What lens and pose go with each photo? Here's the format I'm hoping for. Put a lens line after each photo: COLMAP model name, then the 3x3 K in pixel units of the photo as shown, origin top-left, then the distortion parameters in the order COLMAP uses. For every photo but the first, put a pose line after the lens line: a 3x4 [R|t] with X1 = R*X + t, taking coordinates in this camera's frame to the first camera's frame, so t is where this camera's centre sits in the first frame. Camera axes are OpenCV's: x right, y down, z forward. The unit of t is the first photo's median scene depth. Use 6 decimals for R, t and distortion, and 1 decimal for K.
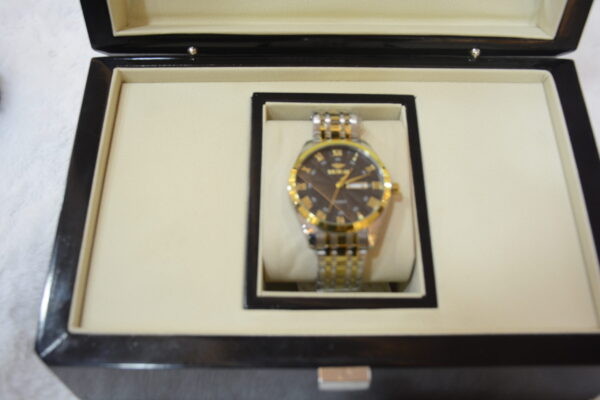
lens RADIAL K [[609.1, 0, 303.4], [0, 609.1, 196.0], [0, 0, 1]] dist [-0.081510, 0.000000]
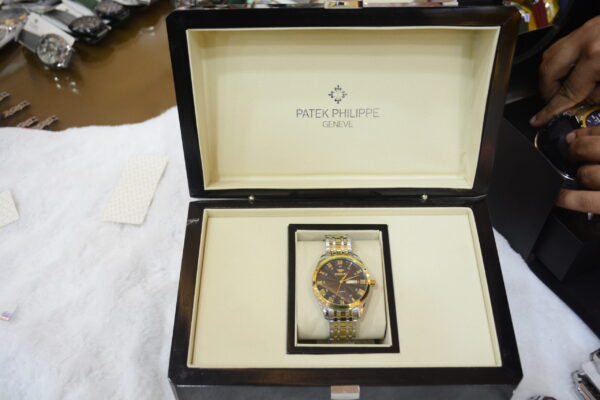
lens RADIAL K [[607.0, 0, 297.3], [0, 607.0, 199.6], [0, 0, 1]] dist [-0.073568, 0.000000]
pose [[0.999438, -0.011501, -0.031471, -0.008642], [0.007398, 0.991808, -0.127523, -0.028974], [0.032680, 0.127218, 0.991336, -0.712698]]
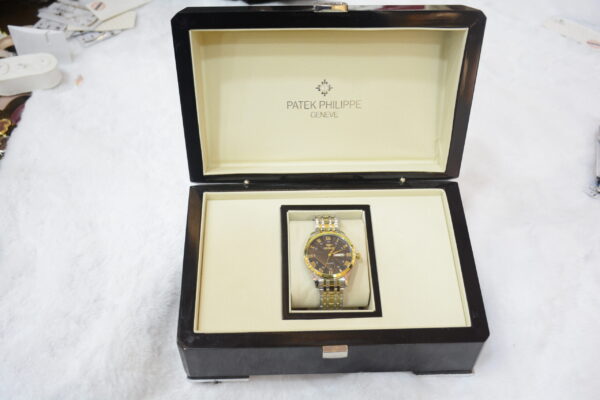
lens RADIAL K [[607.0, 0, 296.8], [0, 607.0, 199.5], [0, 0, 1]] dist [-0.073568, 0.000000]
pose [[0.999757, -0.020701, 0.007570, -0.054867], [0.021410, 0.993676, -0.110225, 0.016553], [-0.005240, 0.110361, 0.993878, -0.908030]]
